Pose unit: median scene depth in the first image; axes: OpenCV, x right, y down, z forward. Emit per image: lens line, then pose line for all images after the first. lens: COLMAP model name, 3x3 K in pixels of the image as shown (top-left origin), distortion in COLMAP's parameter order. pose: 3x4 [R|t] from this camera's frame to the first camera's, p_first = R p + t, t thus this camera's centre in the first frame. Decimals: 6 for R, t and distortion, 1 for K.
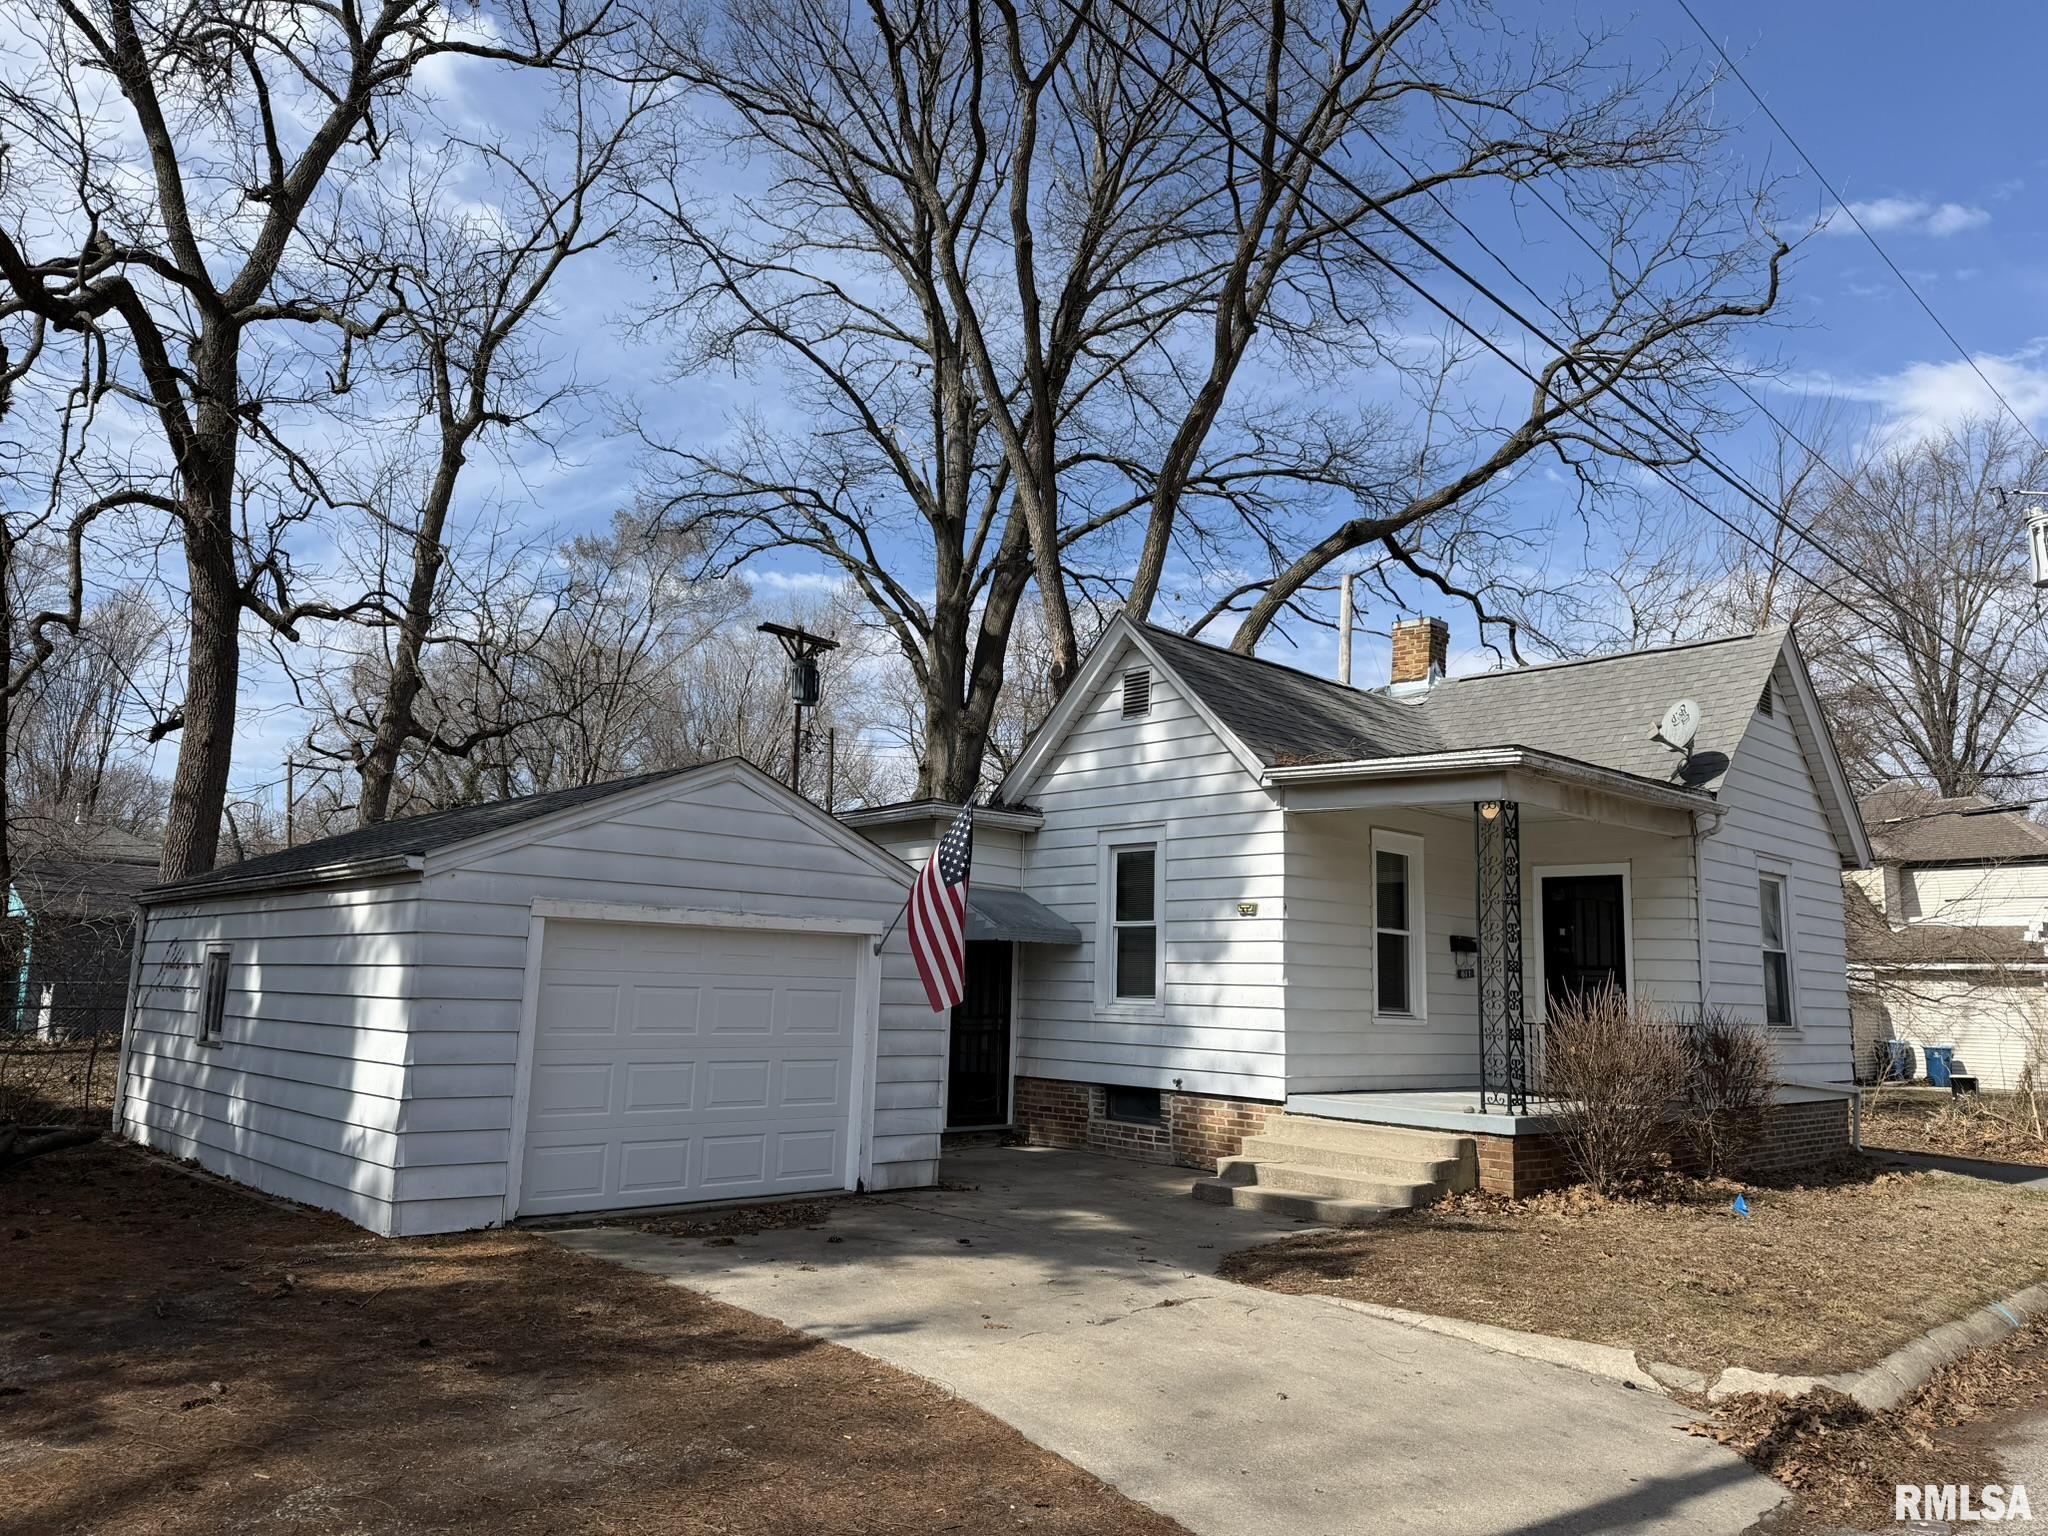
lens RADIAL K [[1439.1, 0, 1027.6], [0, 1439.1, 768.3], [0, 0, 1]] dist [0.023131, -0.029010]
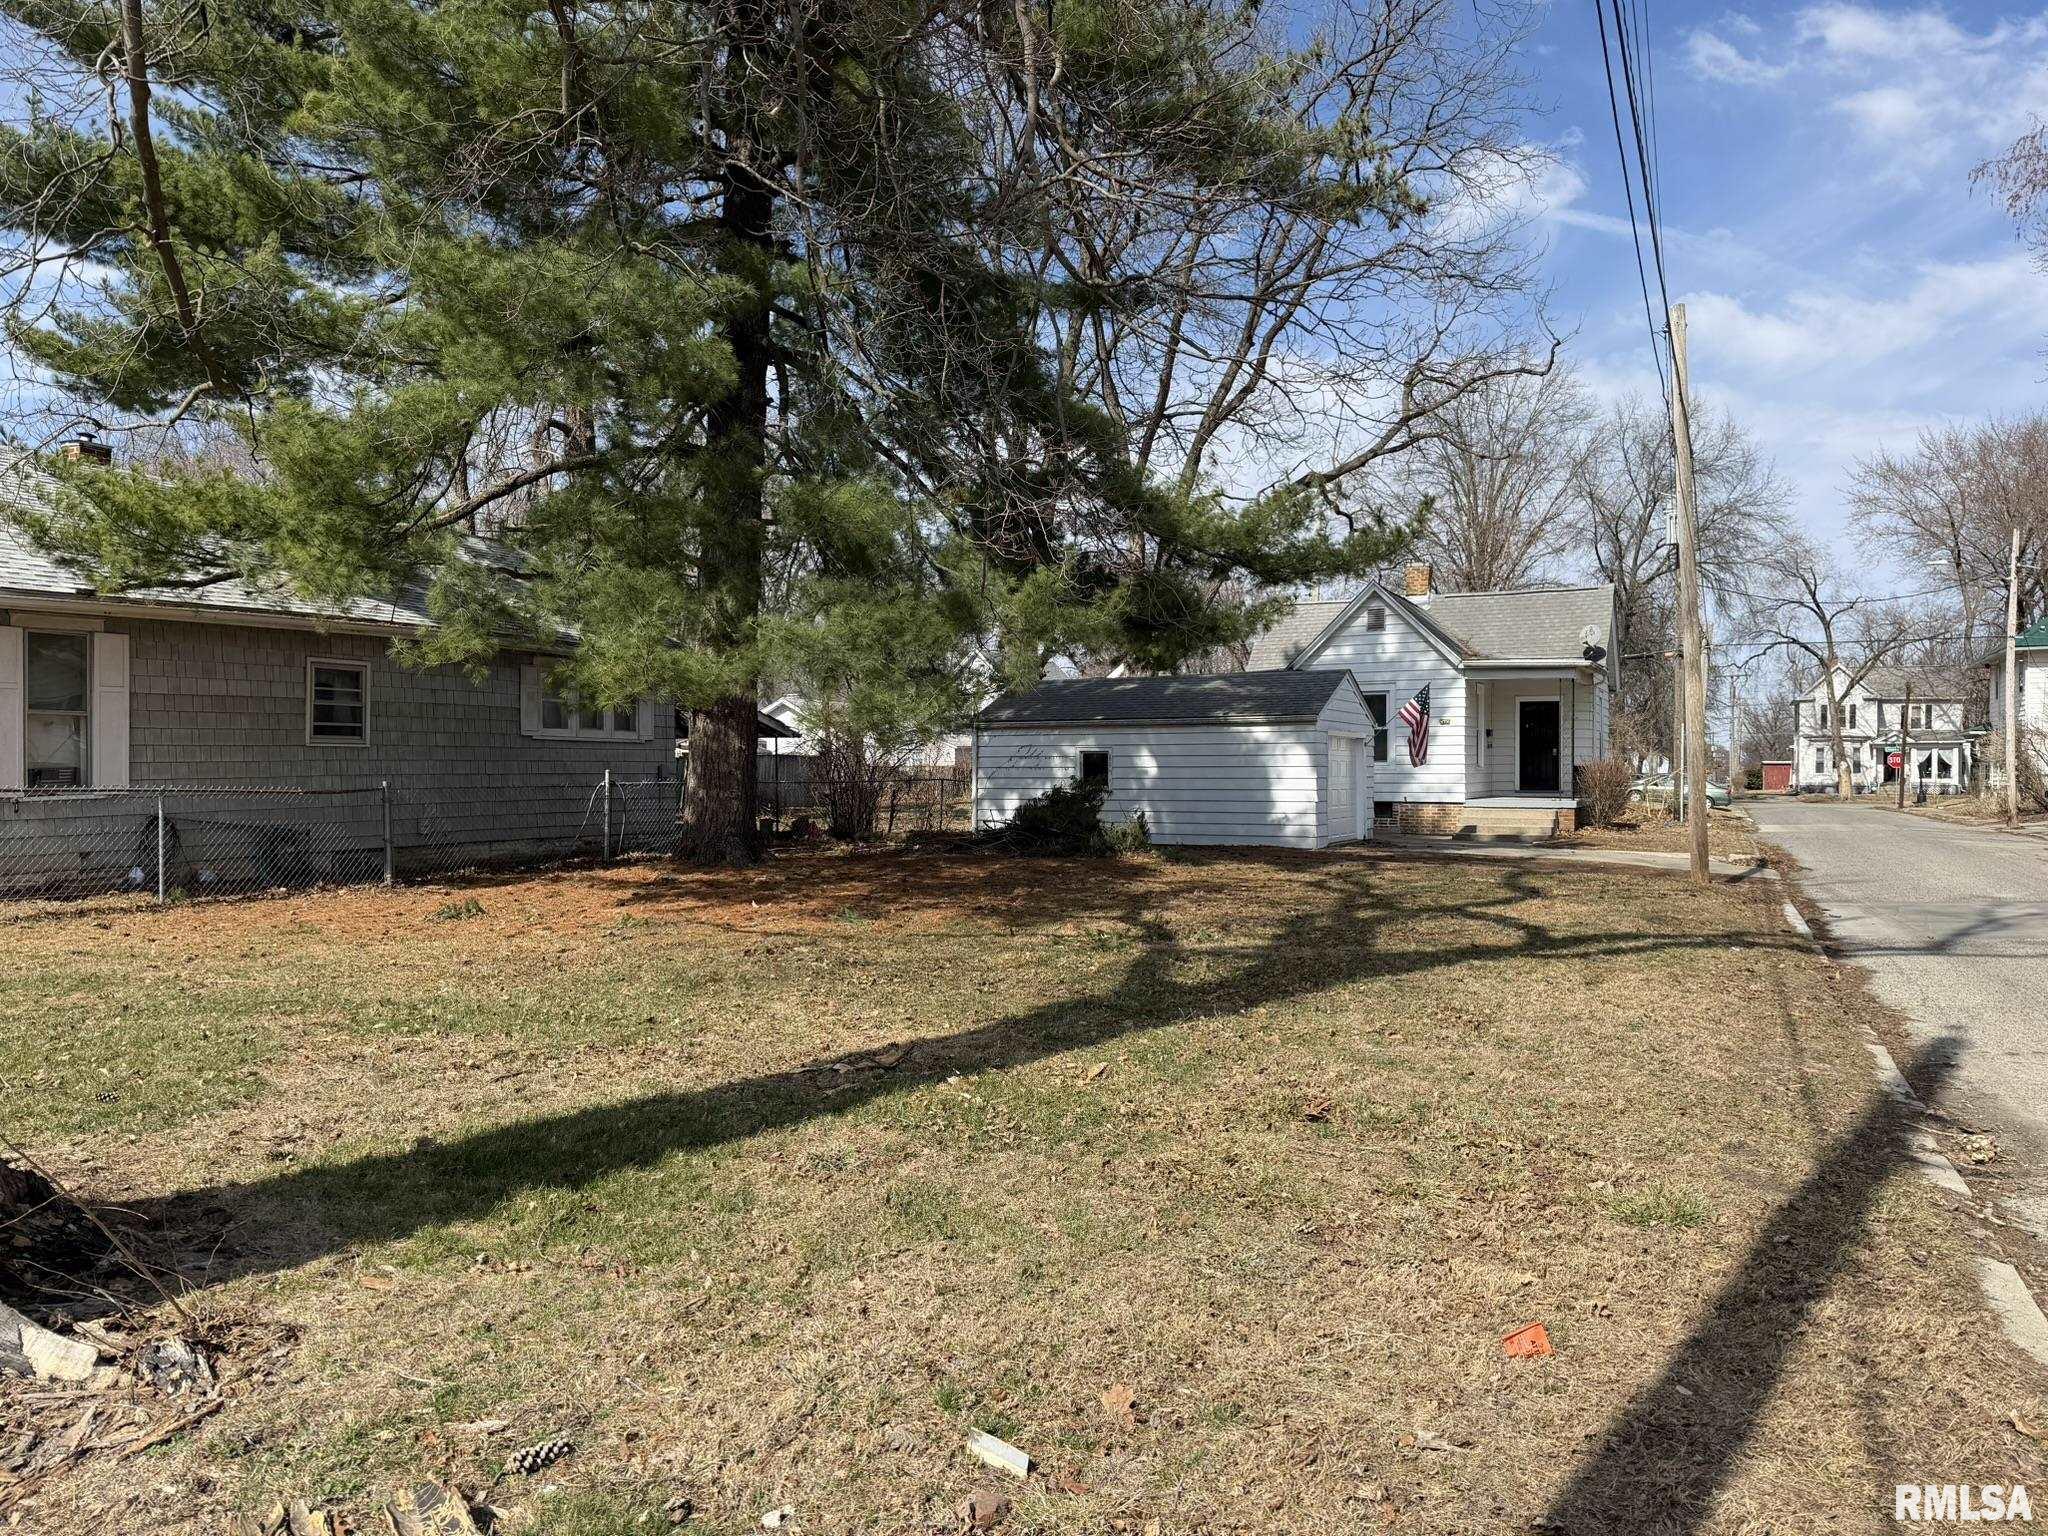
lens RADIAL K [[1439.1, 0, 1021.3], [0, 1439.1, 766.5], [0, 0, 1]] dist [0.023131, -0.029010]
pose [[0.936132, -0.027898, 0.350540, -1.130515], [-0.026834, 0.988274, 0.150315, -0.138669], [-0.350623, -0.150121, 0.924406, -0.782133]]
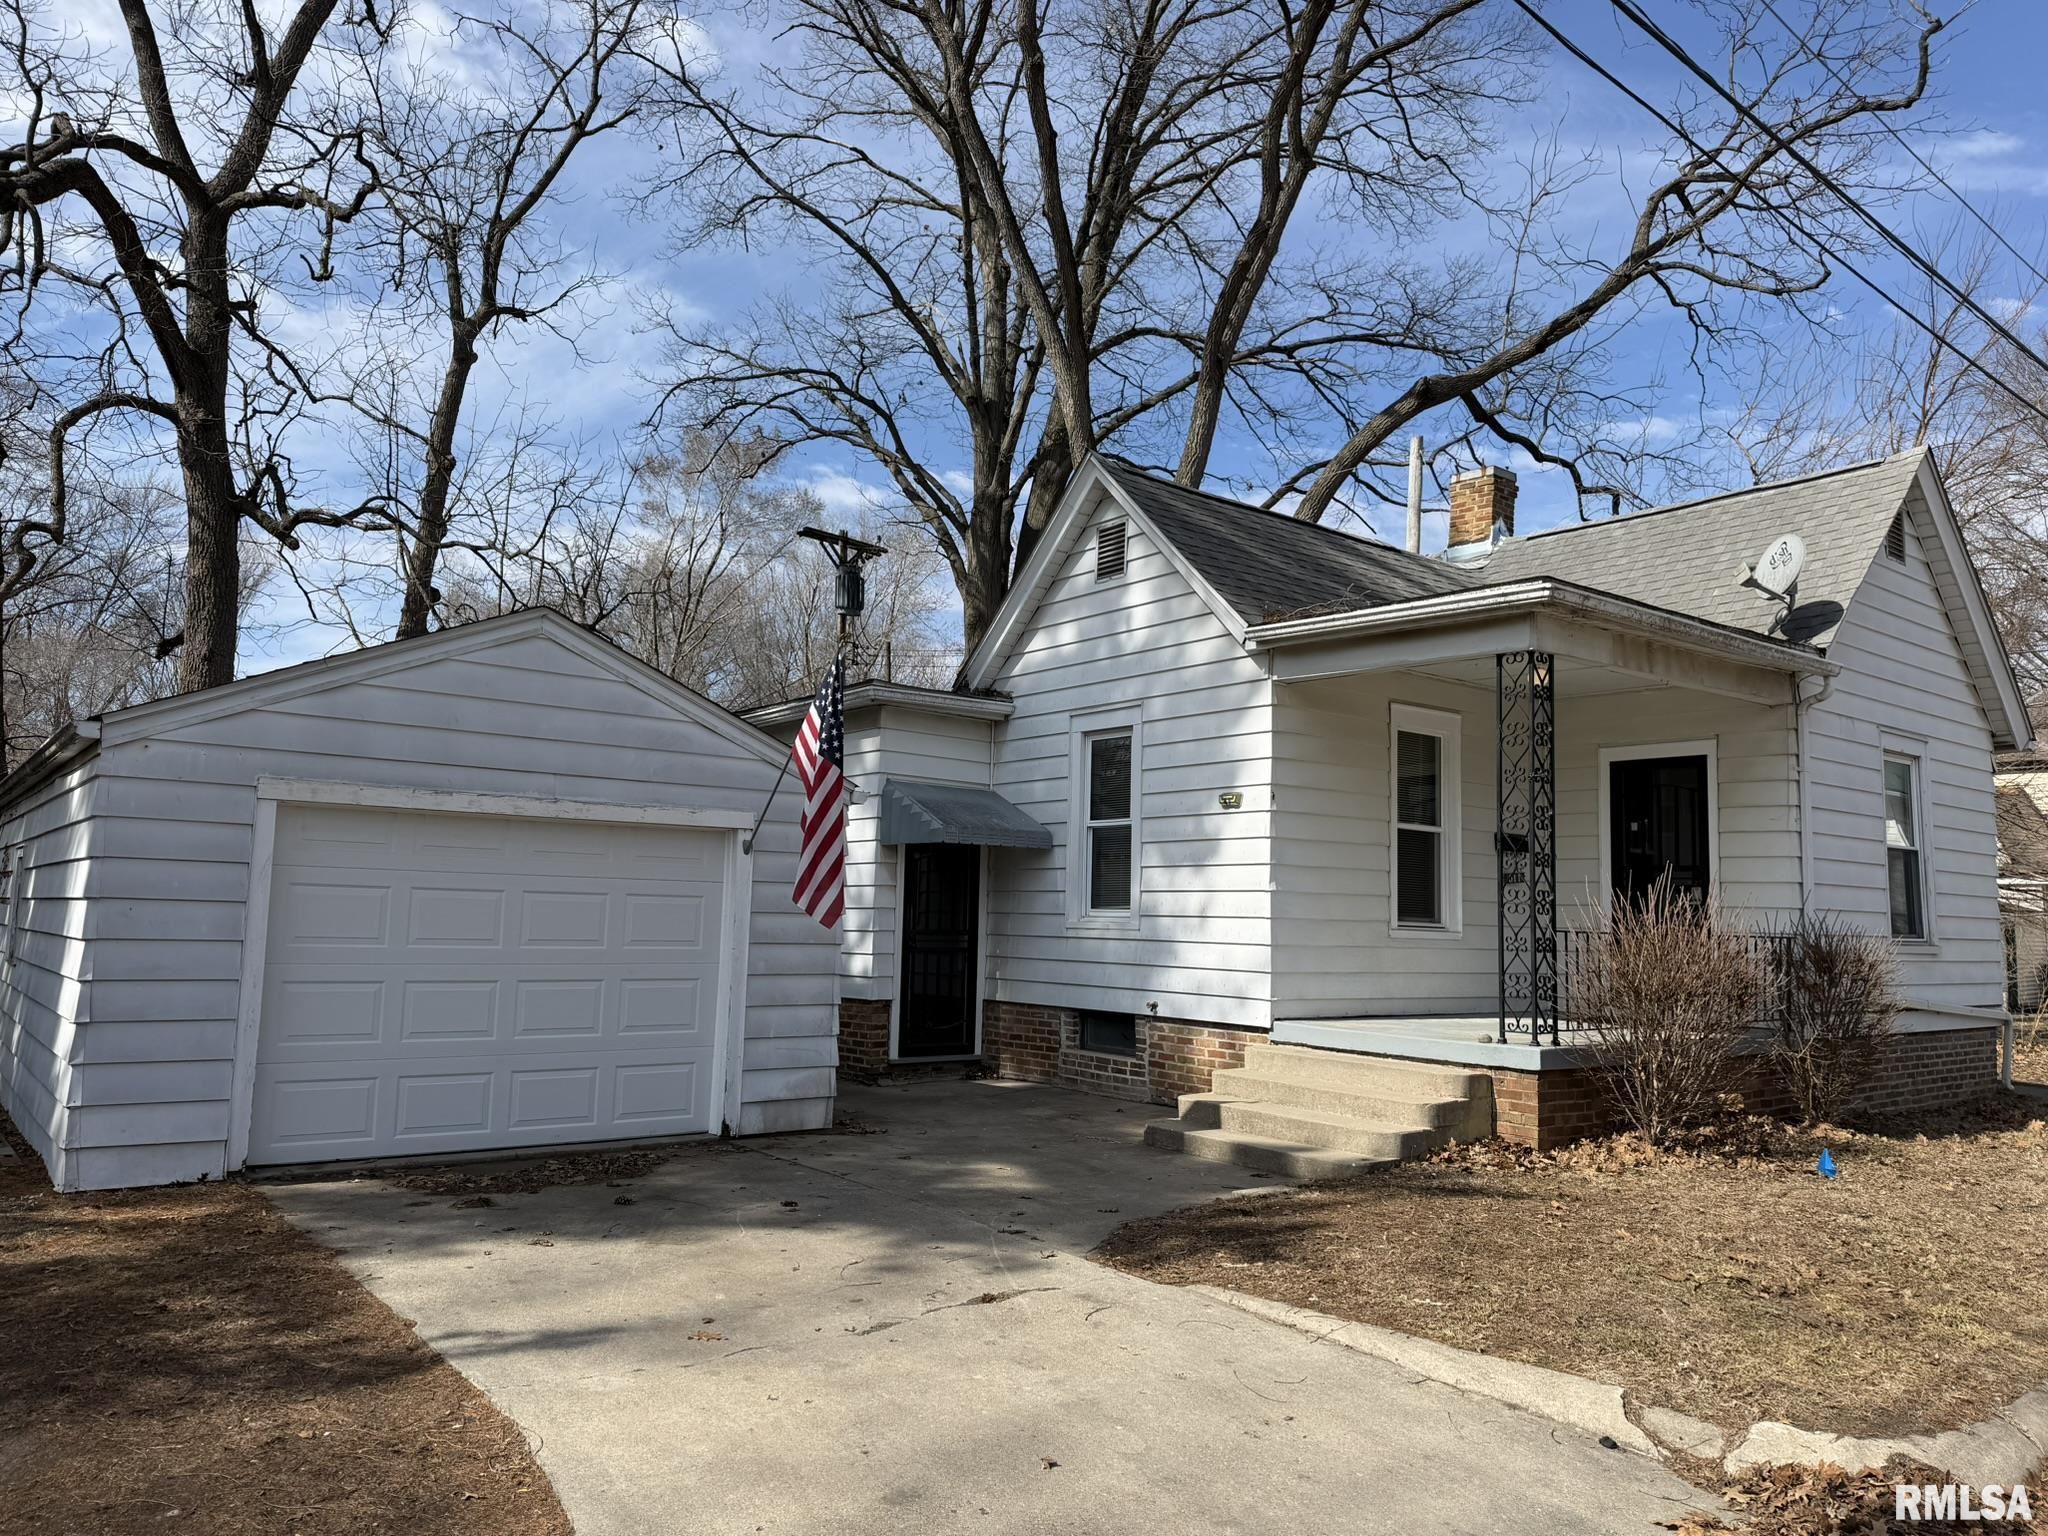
lens RADIAL K [[1439.1, 0, 1030.0], [0, 1439.1, 772.8], [0, 0, 1]] dist [0.023131, -0.029010]
pose [[0.996233, -0.013671, -0.085635, 0.095353], [0.018000, 0.998588, 0.049981, 0.034323], [0.084831, -0.051334, 0.995072, 0.146146]]
